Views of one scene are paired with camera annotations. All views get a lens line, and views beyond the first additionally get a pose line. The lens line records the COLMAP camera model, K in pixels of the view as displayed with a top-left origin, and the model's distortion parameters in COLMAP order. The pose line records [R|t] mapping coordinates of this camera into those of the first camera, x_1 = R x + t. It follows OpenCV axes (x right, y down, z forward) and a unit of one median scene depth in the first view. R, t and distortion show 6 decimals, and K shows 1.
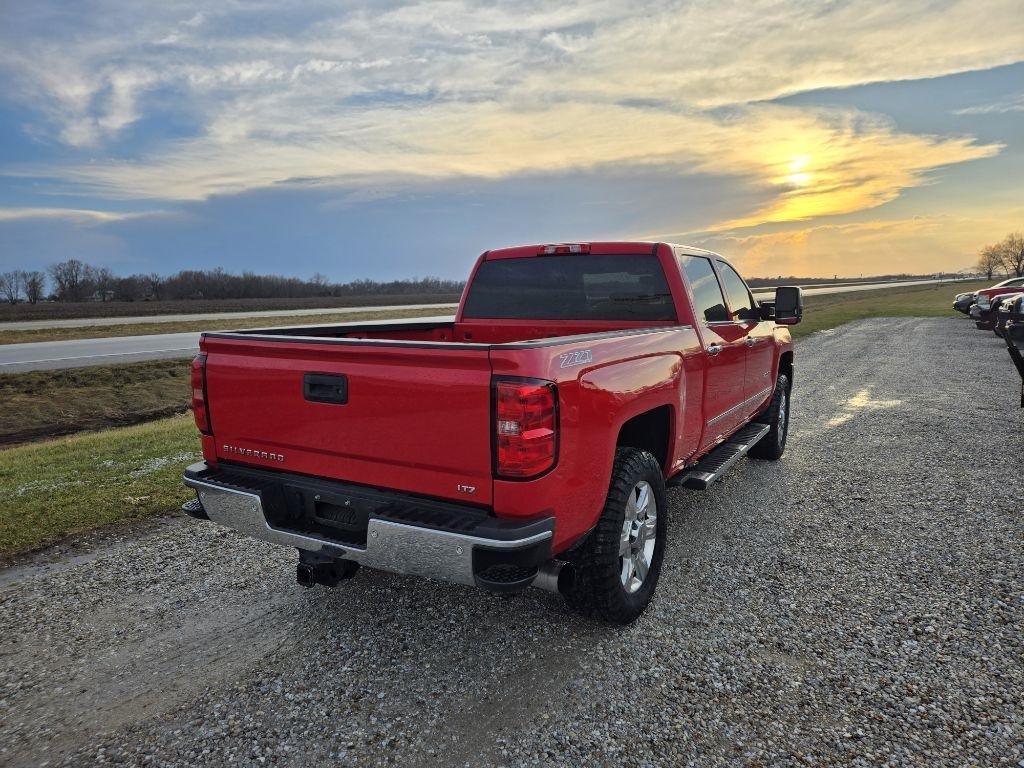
lens RADIAL K [[728.7, 0, 514.4], [0, 728.7, 406.2], [0, 0, 1]] dist [0.057478, -0.052956]
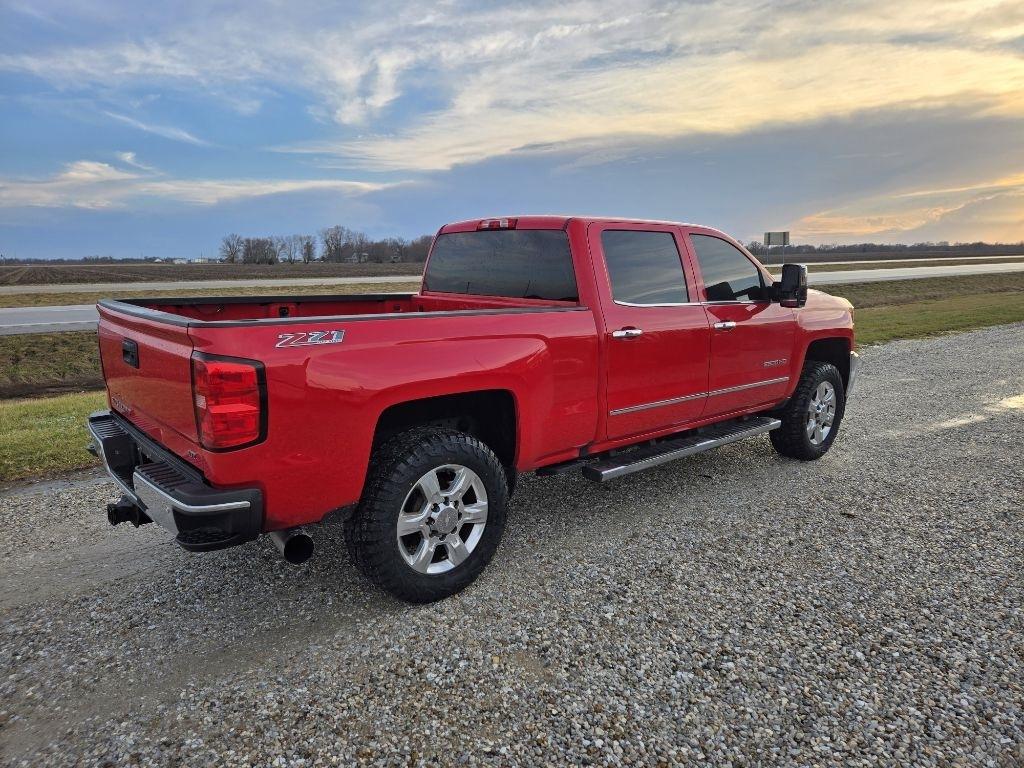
lens RADIAL K [[728.7, 0, 504.7], [0, 728.7, 396.2], [0, 0, 1]] dist [0.057478, -0.052956]
pose [[0.940881, 0.074188, -0.330513, 0.428583], [-0.062191, 0.996969, 0.046742, -0.031332], [0.332979, -0.023424, 0.942643, 0.072115]]
